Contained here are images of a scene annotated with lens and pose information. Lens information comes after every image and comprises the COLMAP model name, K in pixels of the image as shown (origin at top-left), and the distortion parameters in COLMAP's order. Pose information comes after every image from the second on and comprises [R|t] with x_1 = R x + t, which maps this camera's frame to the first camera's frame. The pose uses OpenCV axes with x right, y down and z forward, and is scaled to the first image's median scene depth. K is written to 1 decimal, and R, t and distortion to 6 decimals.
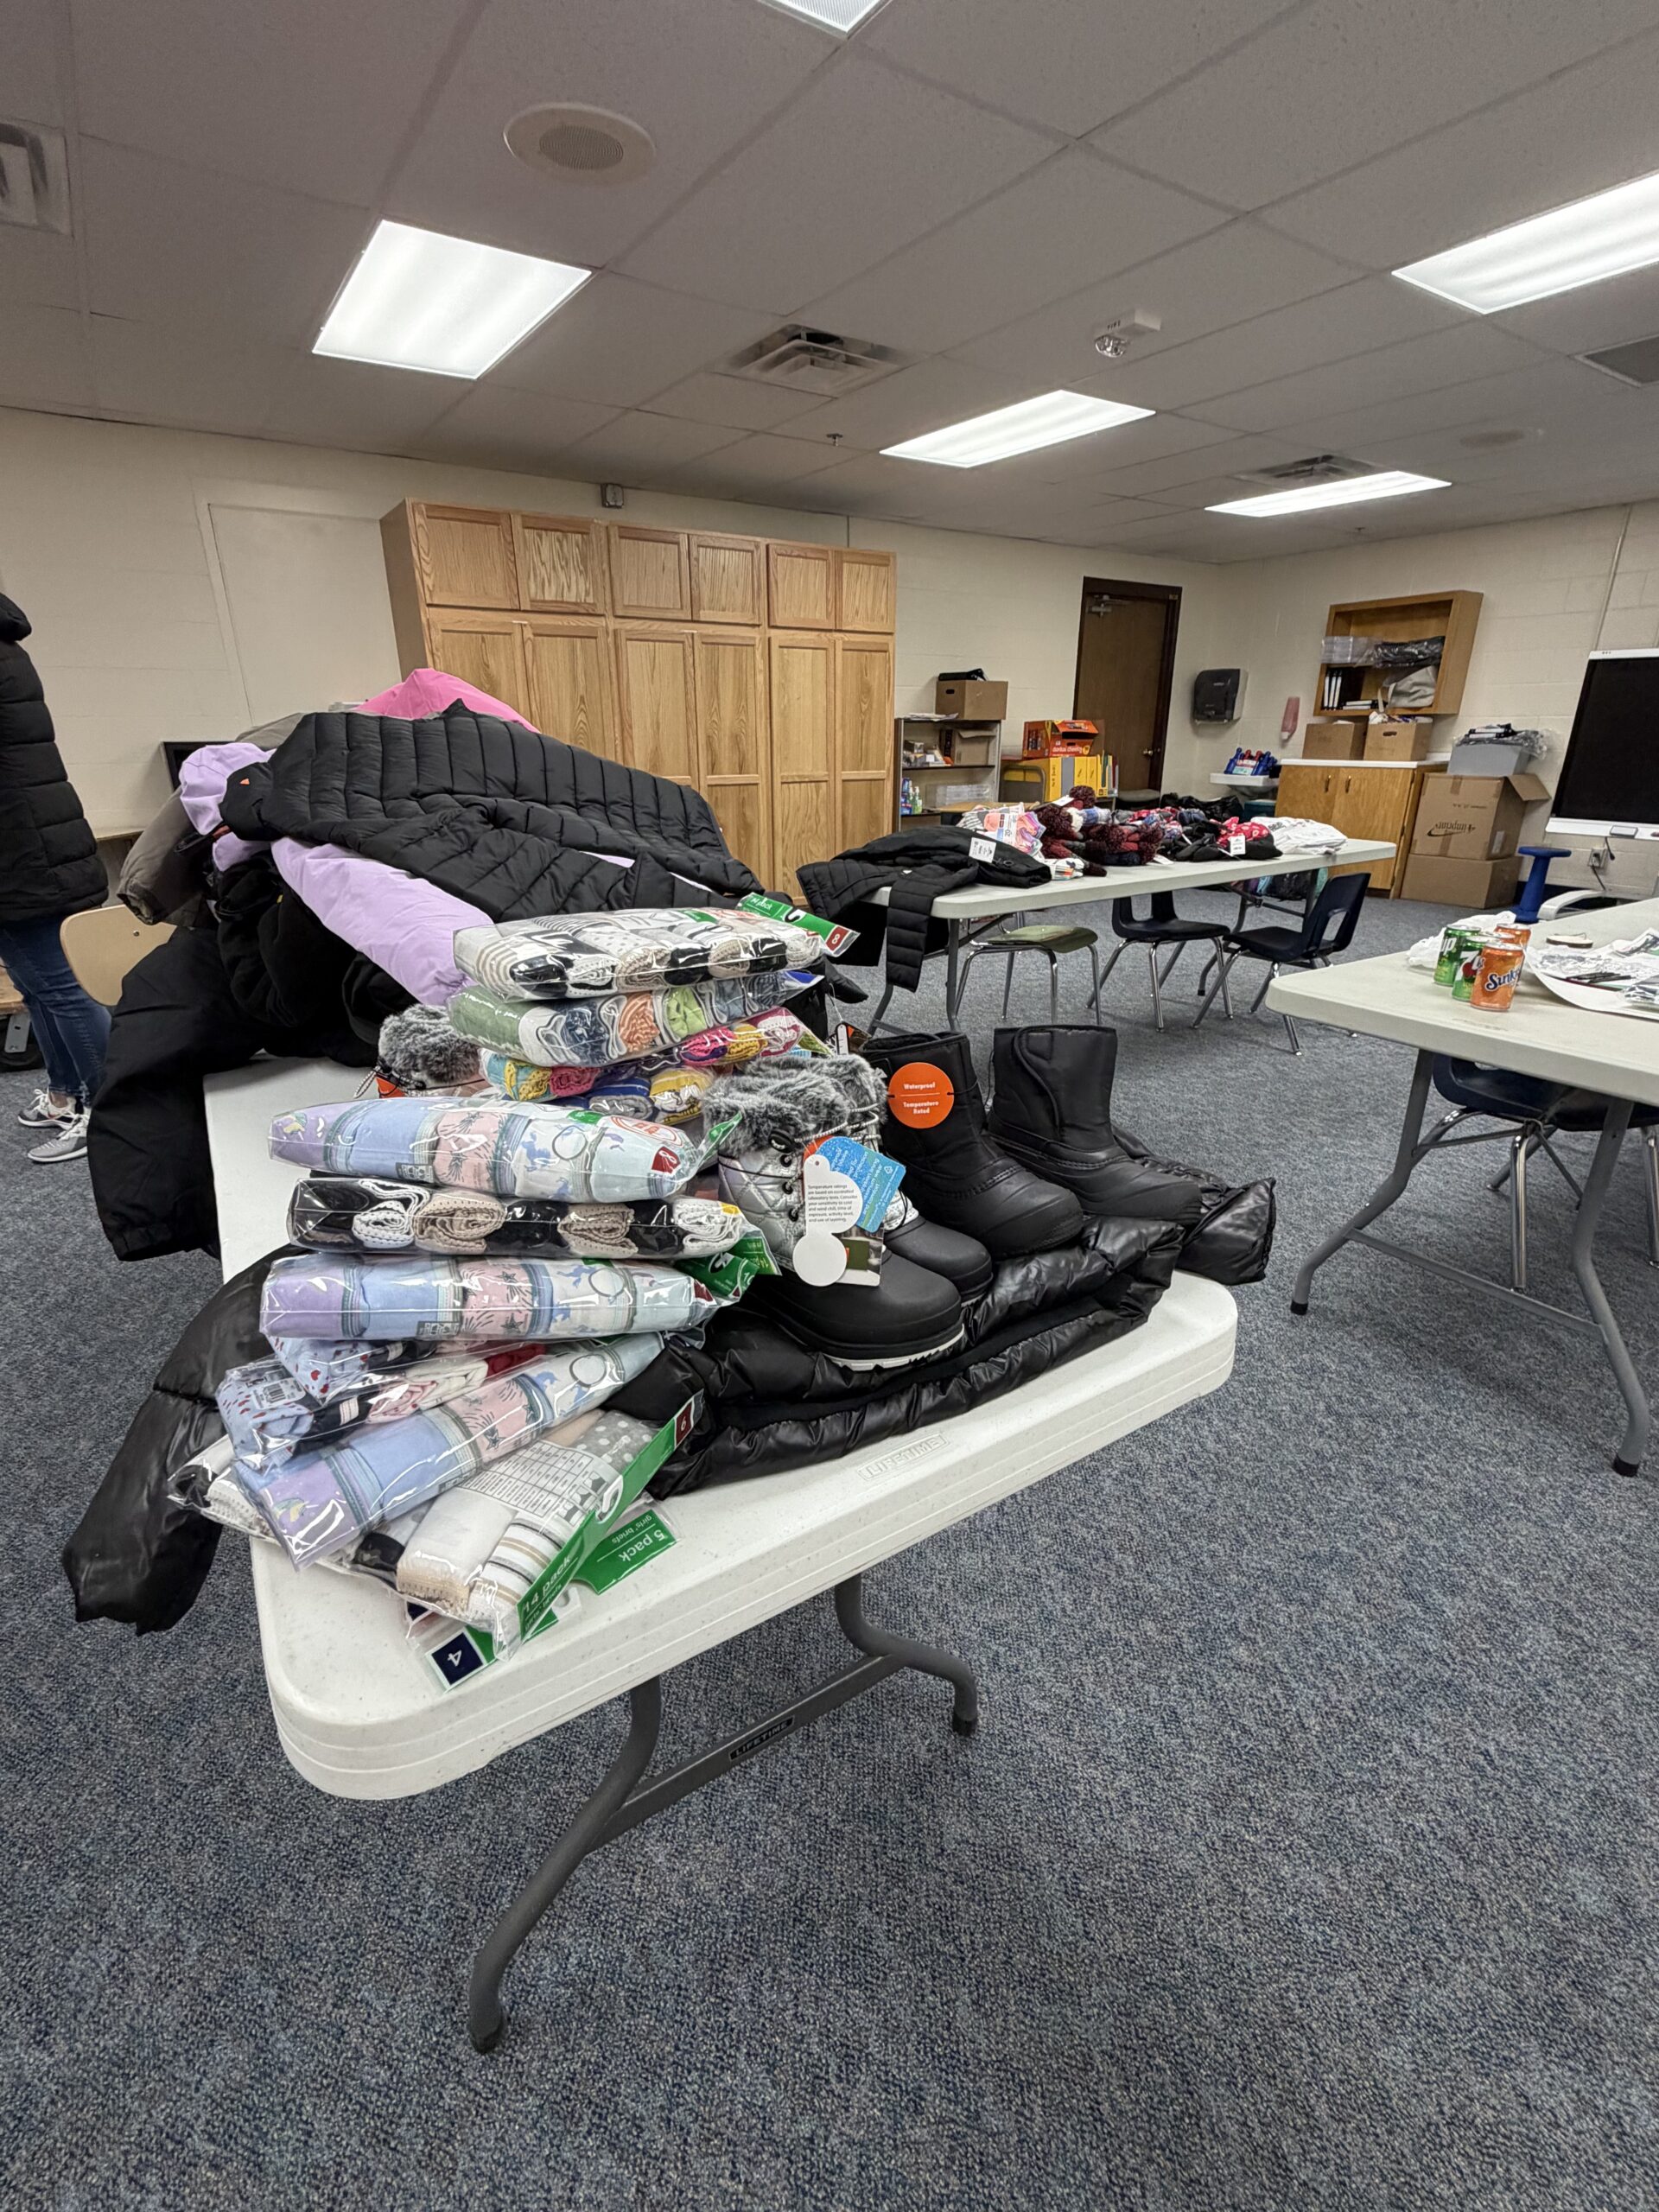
lens RADIAL K [[985.4, 0, 830.7], [0, 985.4, 1110.2], [0, 0, 1]] dist [-0.004676, -0.000132]
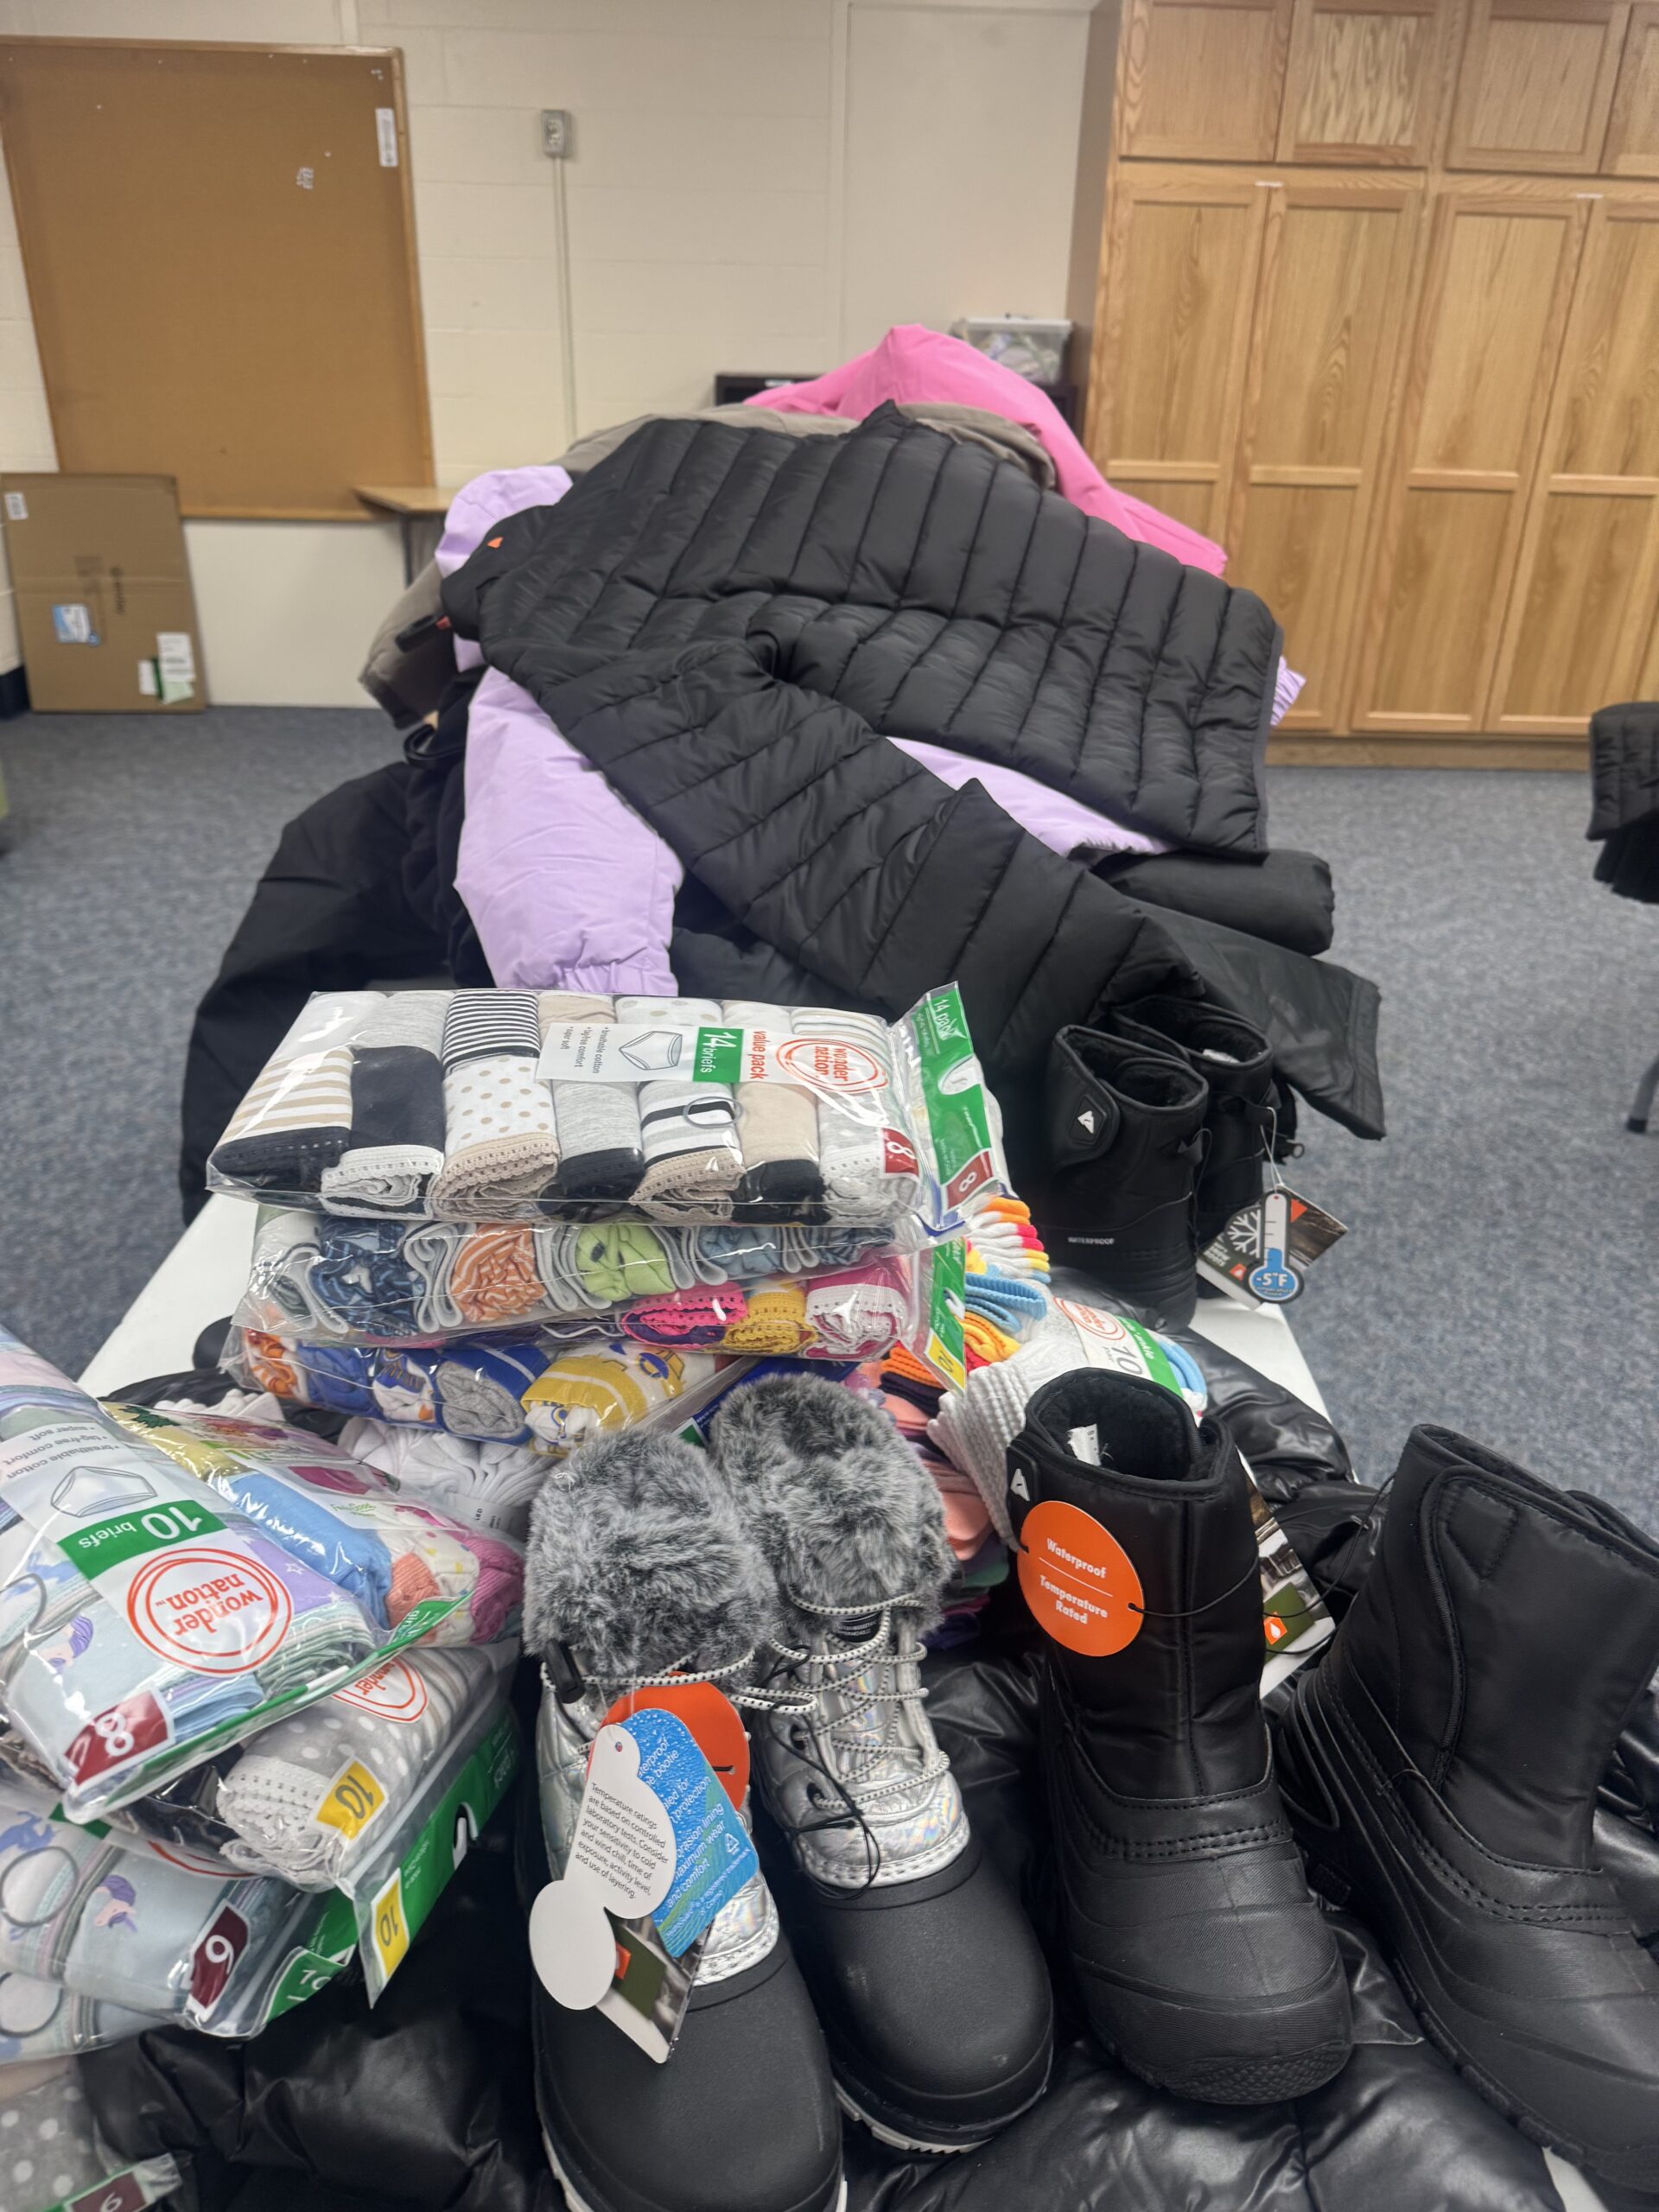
lens RADIAL K [[1566.5, 0, 830.7], [0, 1566.5, 1106.4], [0, 0, 1]] dist [0.004545, -0.016995]
pose [[0.837093, 0.266040, -0.478015, 0.053872], [-0.221246, 0.963776, 0.148948, -0.057698], [0.500326, -0.018925, 0.865630, 0.070835]]
